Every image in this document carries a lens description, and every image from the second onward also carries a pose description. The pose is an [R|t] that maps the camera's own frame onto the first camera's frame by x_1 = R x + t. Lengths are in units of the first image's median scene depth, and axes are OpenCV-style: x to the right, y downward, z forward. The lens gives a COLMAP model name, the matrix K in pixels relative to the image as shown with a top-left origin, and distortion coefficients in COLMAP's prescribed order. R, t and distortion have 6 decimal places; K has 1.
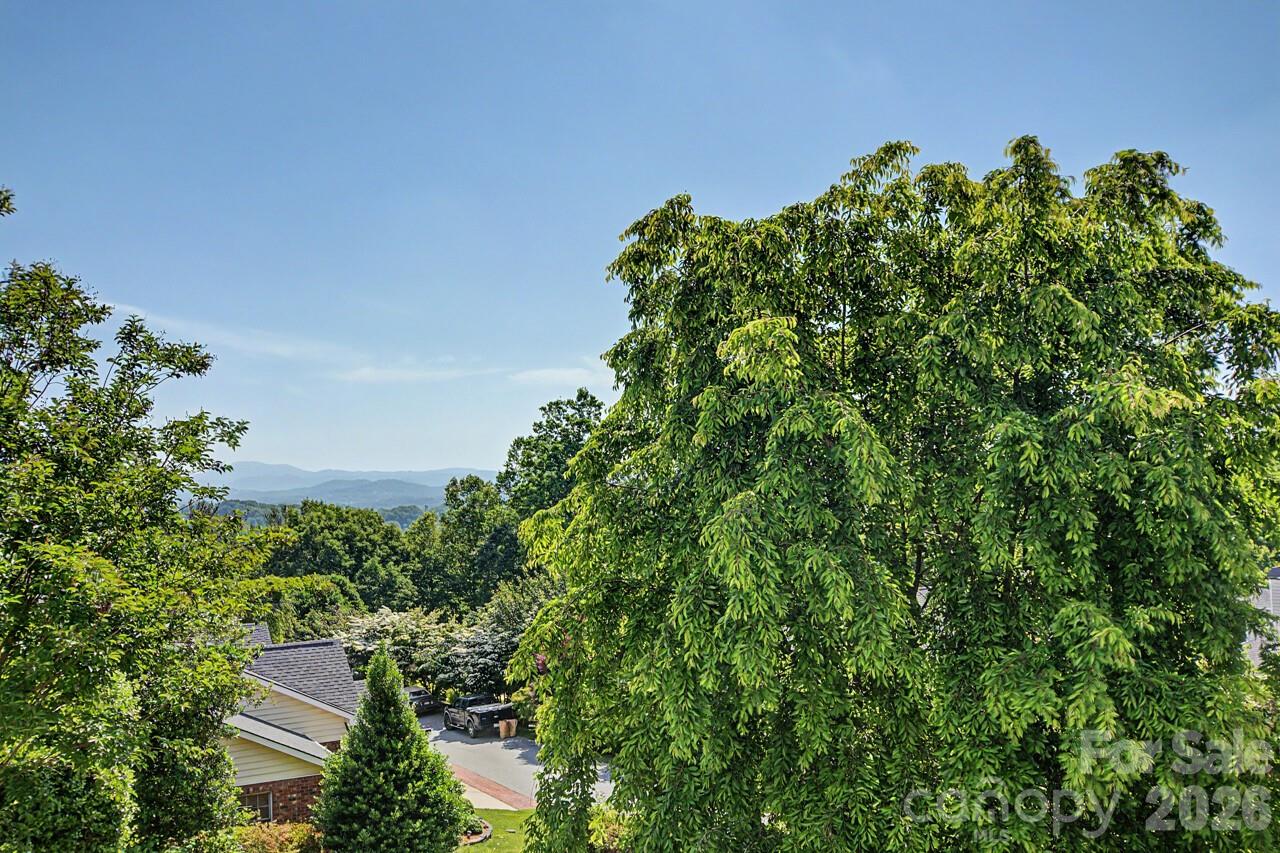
lens RADIAL K [[594.6, 0, 640.1], [0, 594.6, 479.5], [0, 0, 1]] dist [0.002375, 0.000710]
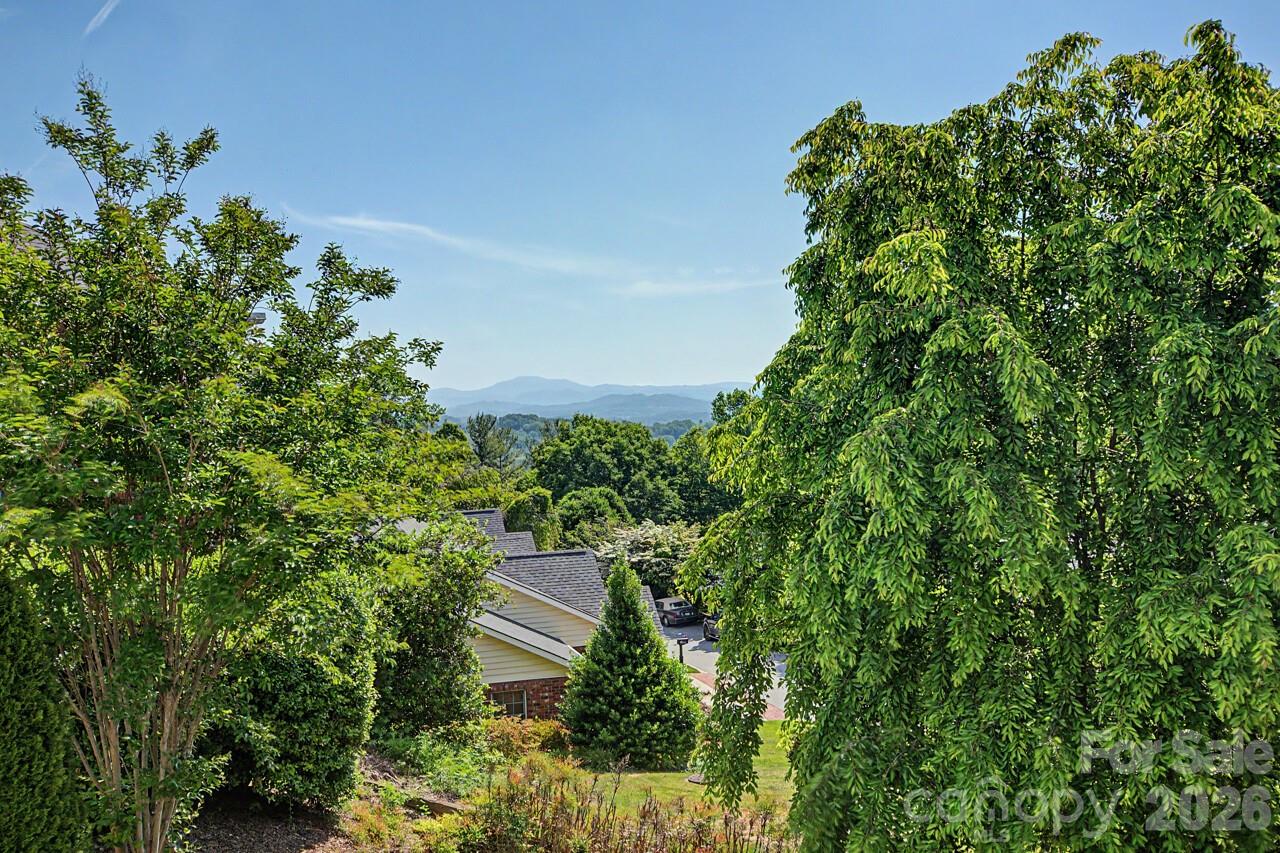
lens RADIAL K [[565.6, 0, 640.0], [0, 565.6, 426.5], [0, 0, 1]] dist [0.002724, -0.000202]
pose [[0.995383, 0.004242, -0.095887, -0.179763], [0.000593, 0.998732, 0.050332, 0.003320], [0.095979, -0.050157, 0.994119, 0.023555]]
